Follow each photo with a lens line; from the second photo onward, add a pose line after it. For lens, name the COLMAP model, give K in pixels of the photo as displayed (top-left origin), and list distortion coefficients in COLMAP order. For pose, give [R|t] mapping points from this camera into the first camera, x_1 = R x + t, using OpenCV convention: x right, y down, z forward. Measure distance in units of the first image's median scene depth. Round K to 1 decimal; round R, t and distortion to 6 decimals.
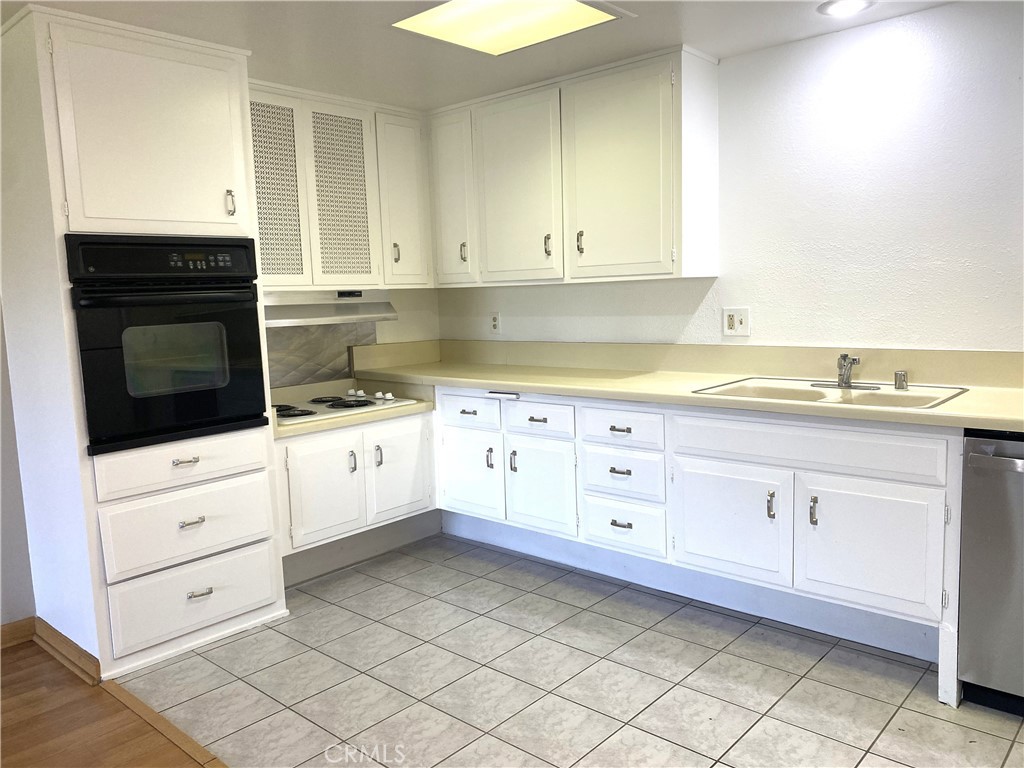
lens RADIAL K [[776.5, 0, 521.7], [0, 776.5, 373.6], [0, 0, 1]] dist [0.000346, -0.005819]
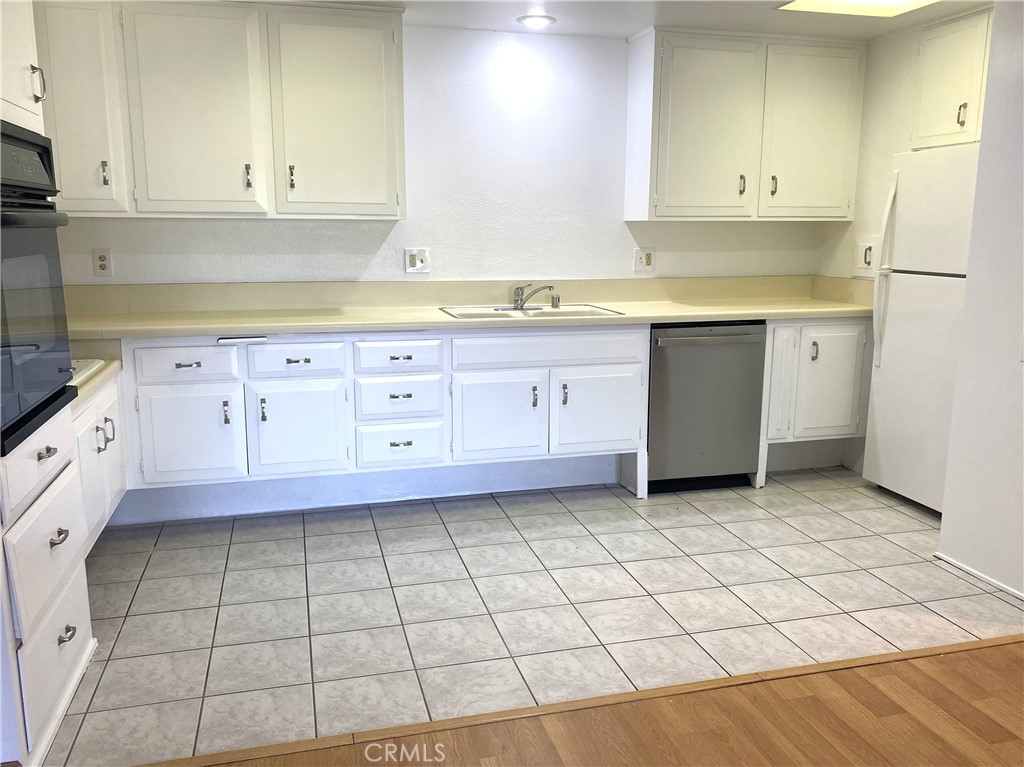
lens RADIAL K [[835.2, 0, 512.0], [0, 835.2, 383.5], [0, 0, 1]] dist [0.123039, -0.249771]
pose [[0.539171, -0.116538, 0.834094, -0.758926], [0.067502, 0.993174, 0.095130, 0.006512], [-0.839487, 0.005012, 0.543357, 0.215557]]
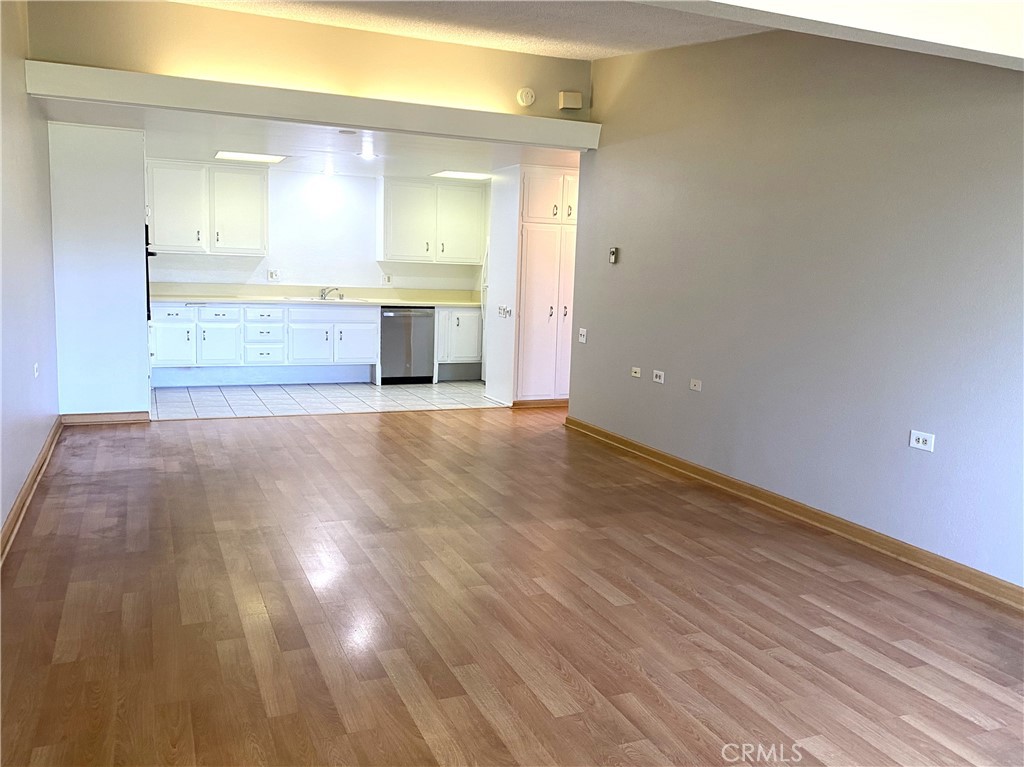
lens RADIAL K [[835.2, 0, 512.0], [0, 835.2, 383.5], [0, 0, 1]] dist [0.123039, -0.249771]
pose [[0.406576, -0.074339, 0.910588, -2.014123], [0.050230, 0.996995, 0.058965, 0.167309], [-0.912235, 0.021765, 0.409088, -0.837907]]
